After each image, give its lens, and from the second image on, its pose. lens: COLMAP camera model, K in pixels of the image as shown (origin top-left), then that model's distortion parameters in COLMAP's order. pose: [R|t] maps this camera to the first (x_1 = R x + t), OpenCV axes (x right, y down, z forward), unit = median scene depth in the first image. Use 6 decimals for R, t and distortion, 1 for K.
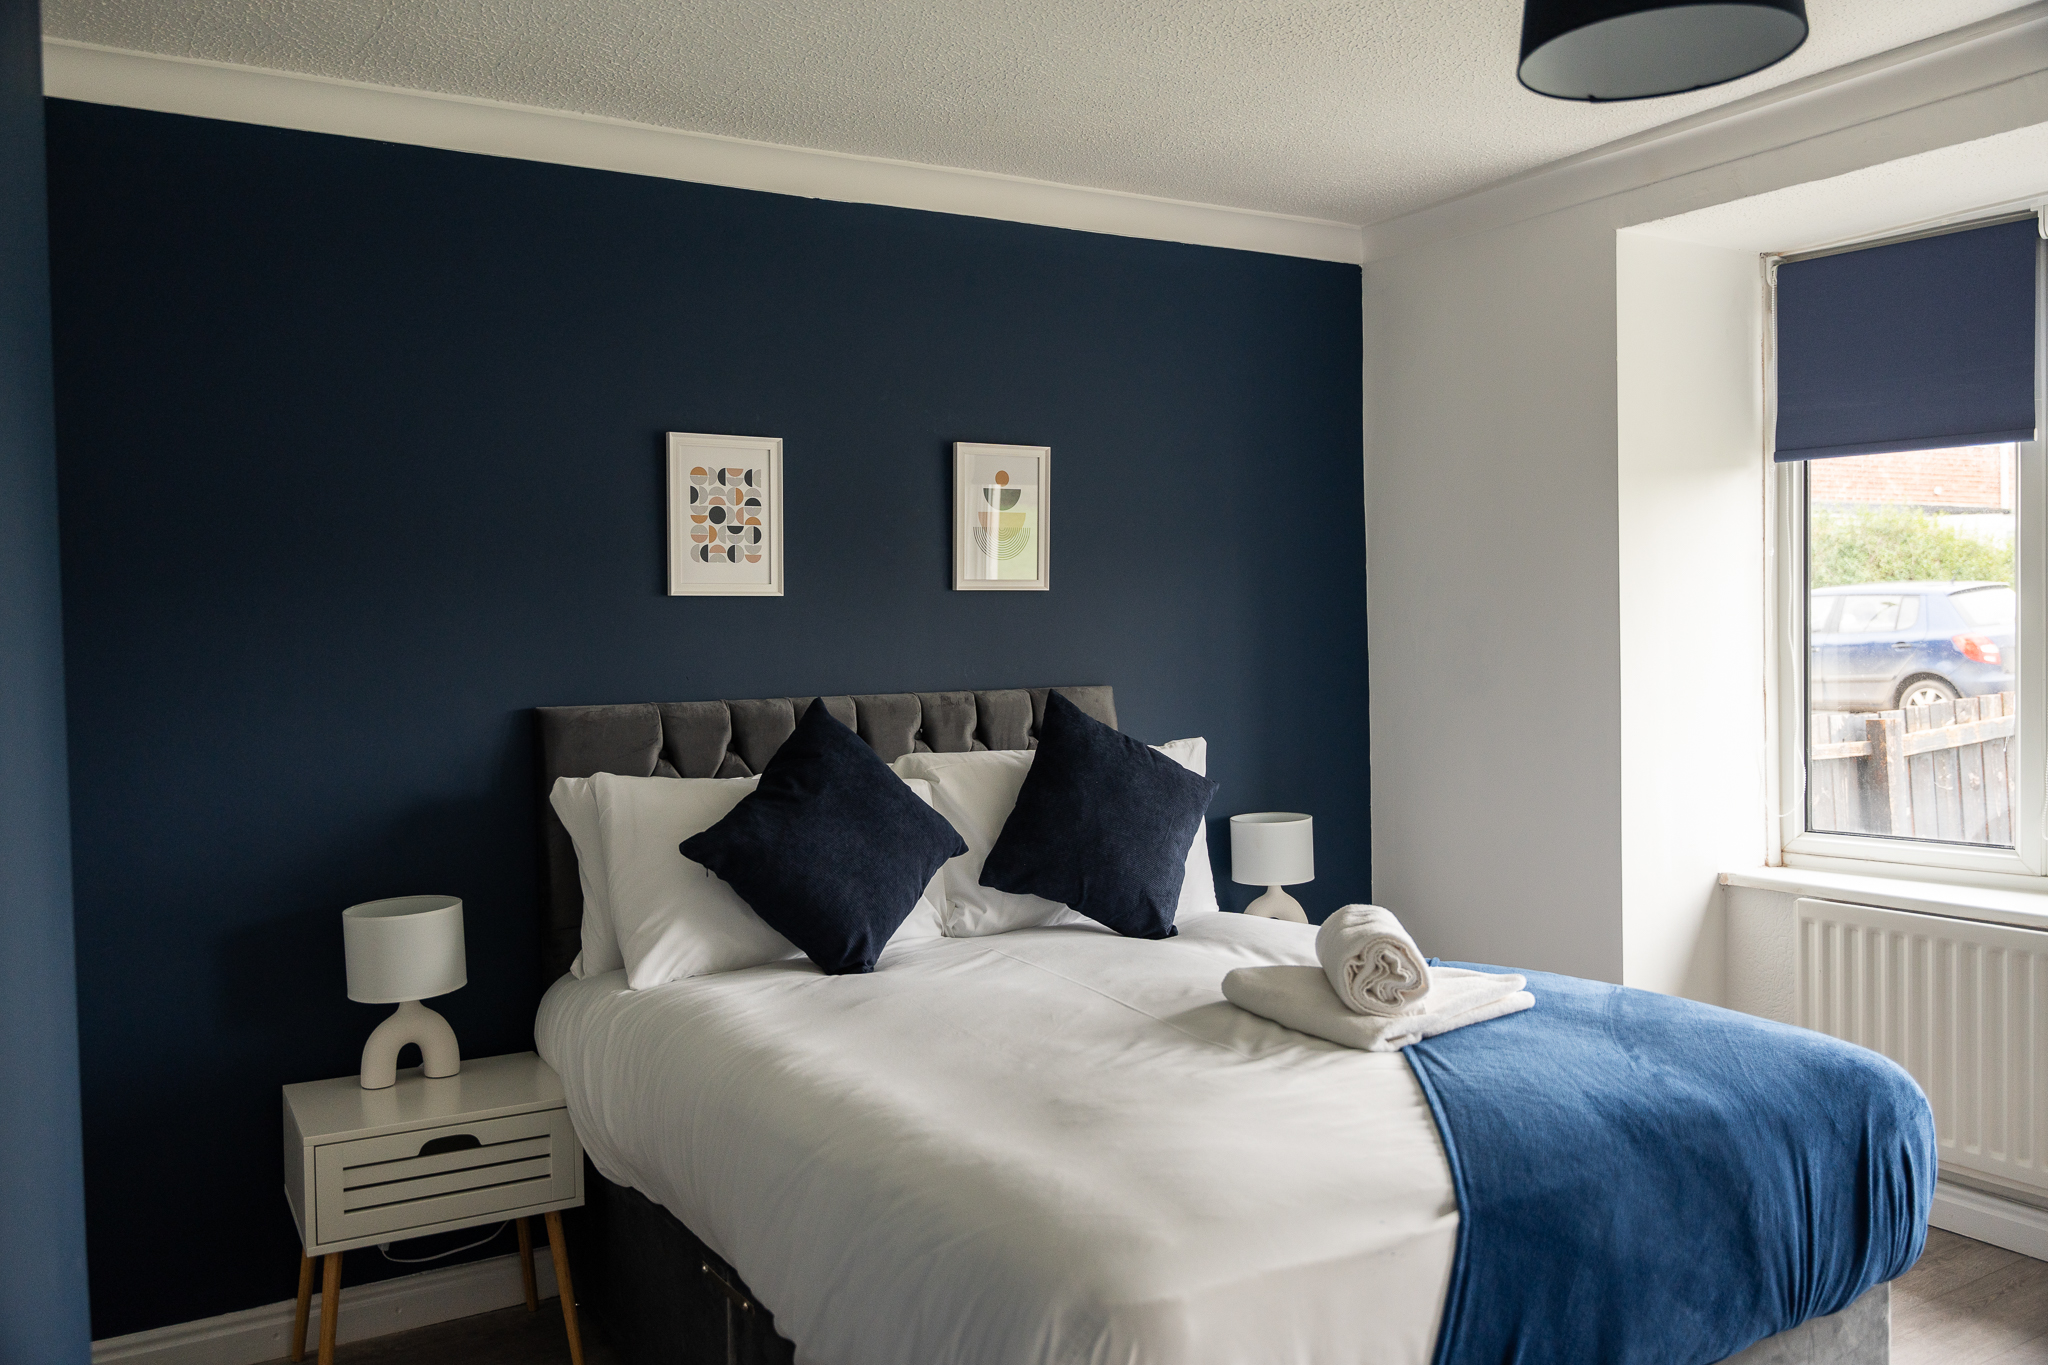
lens RADIAL K [[1632.2, 0, 1024.0], [0, 1632.2, 682.5], [0, 0, 1]] dist [0.008112, 0.003112]
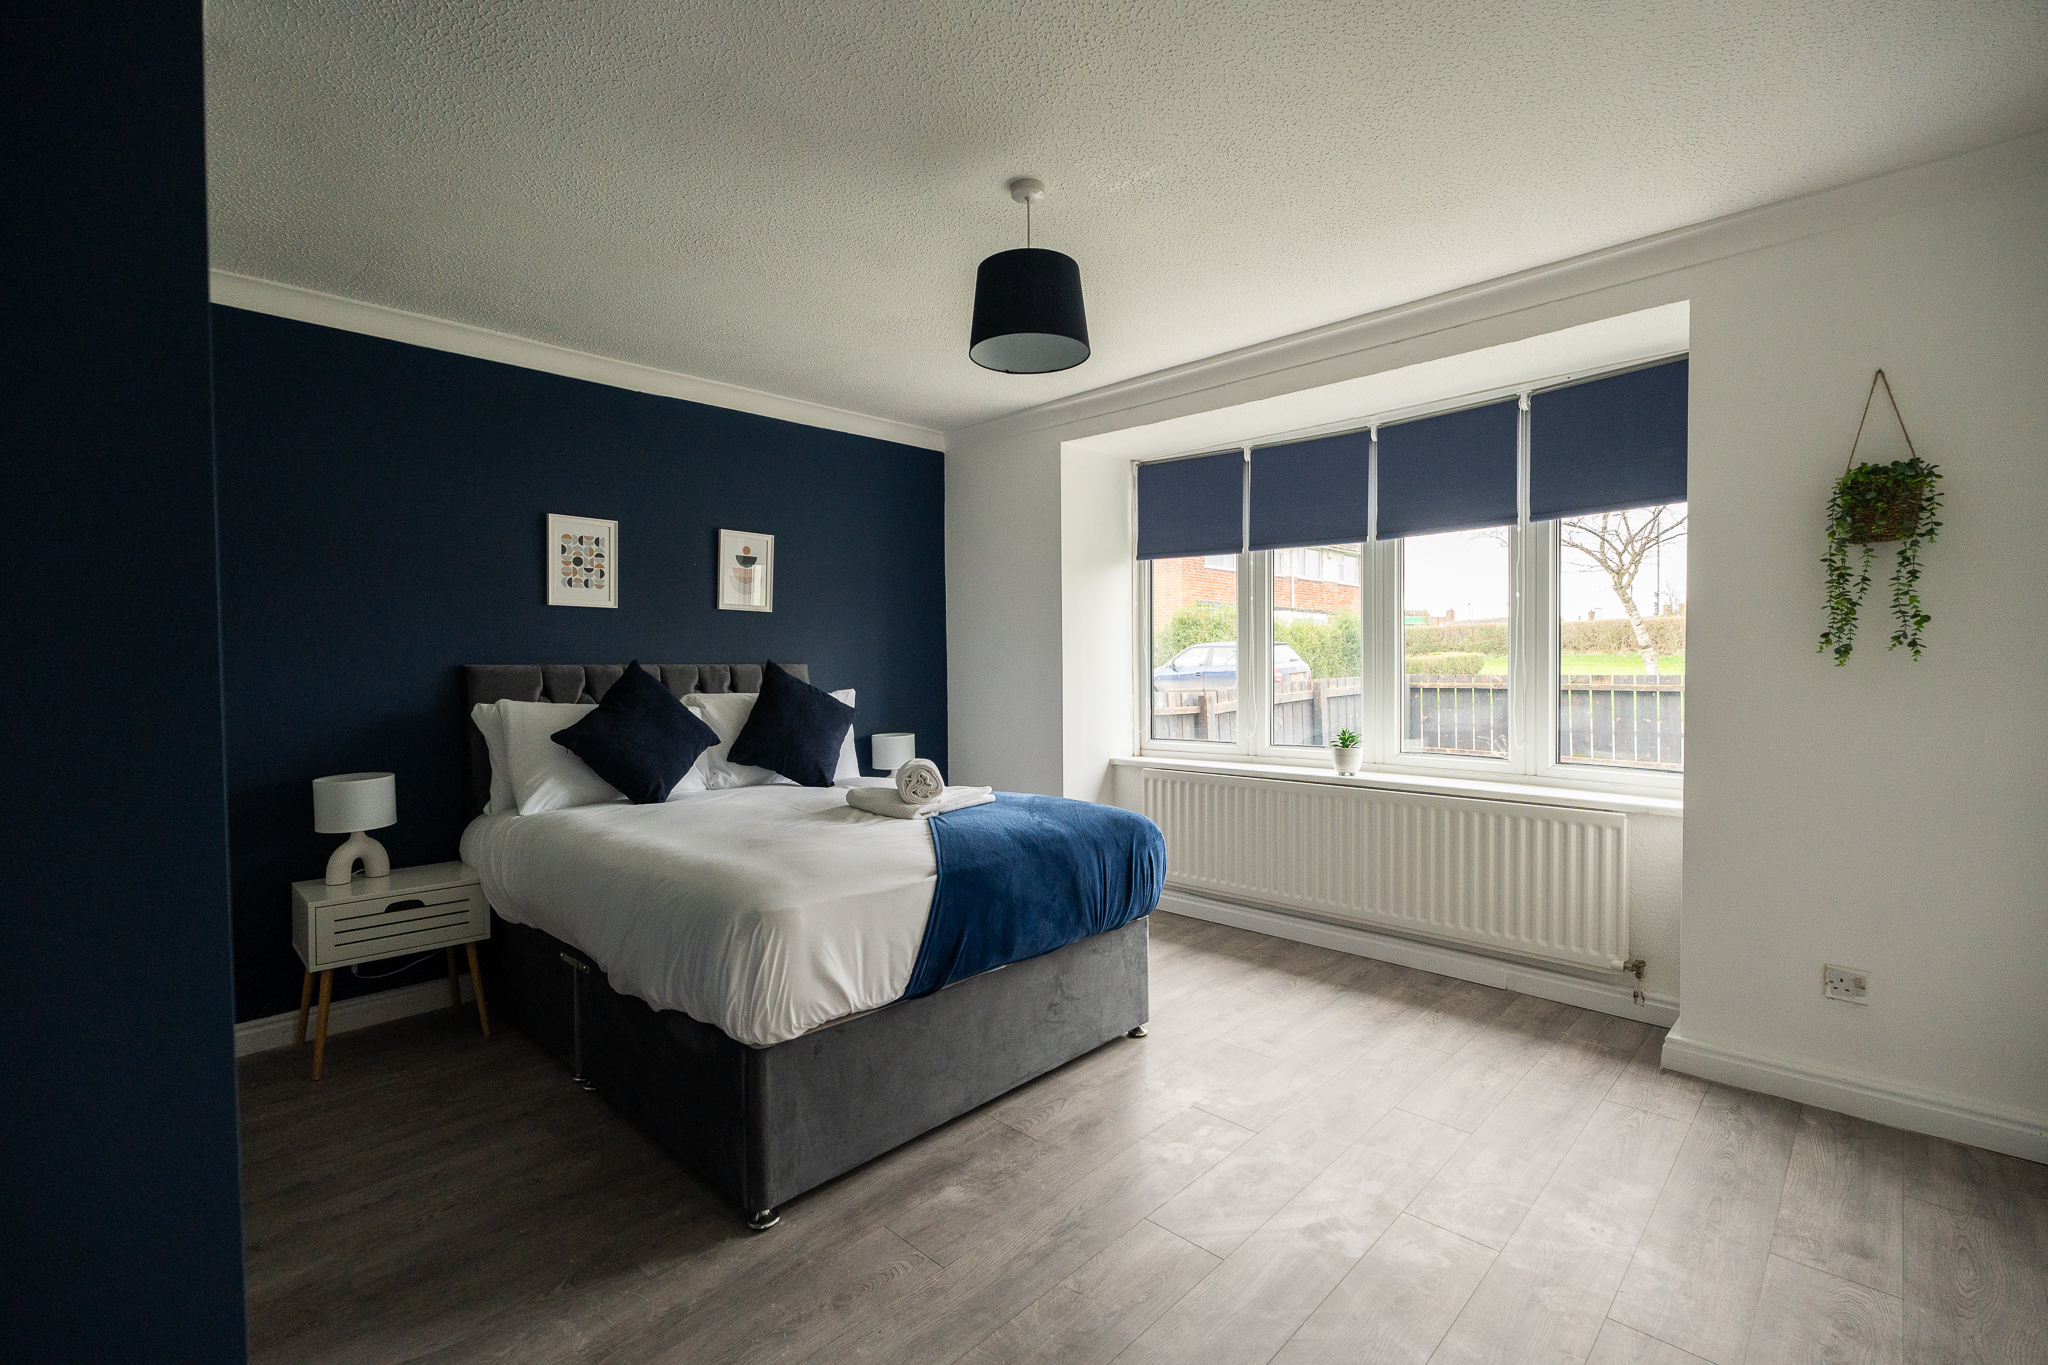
lens RADIAL K [[918.5, 0, 1024.0], [0, 918.5, 682.5], [0, 0, 1]] dist [0.008228, 0.000138]
pose [[0.967547, 0.007165, 0.252589, 0.035700], [-0.004509, 0.999928, -0.011095, 0.043580], [-0.252650, 0.009596, 0.967510, -0.114084]]
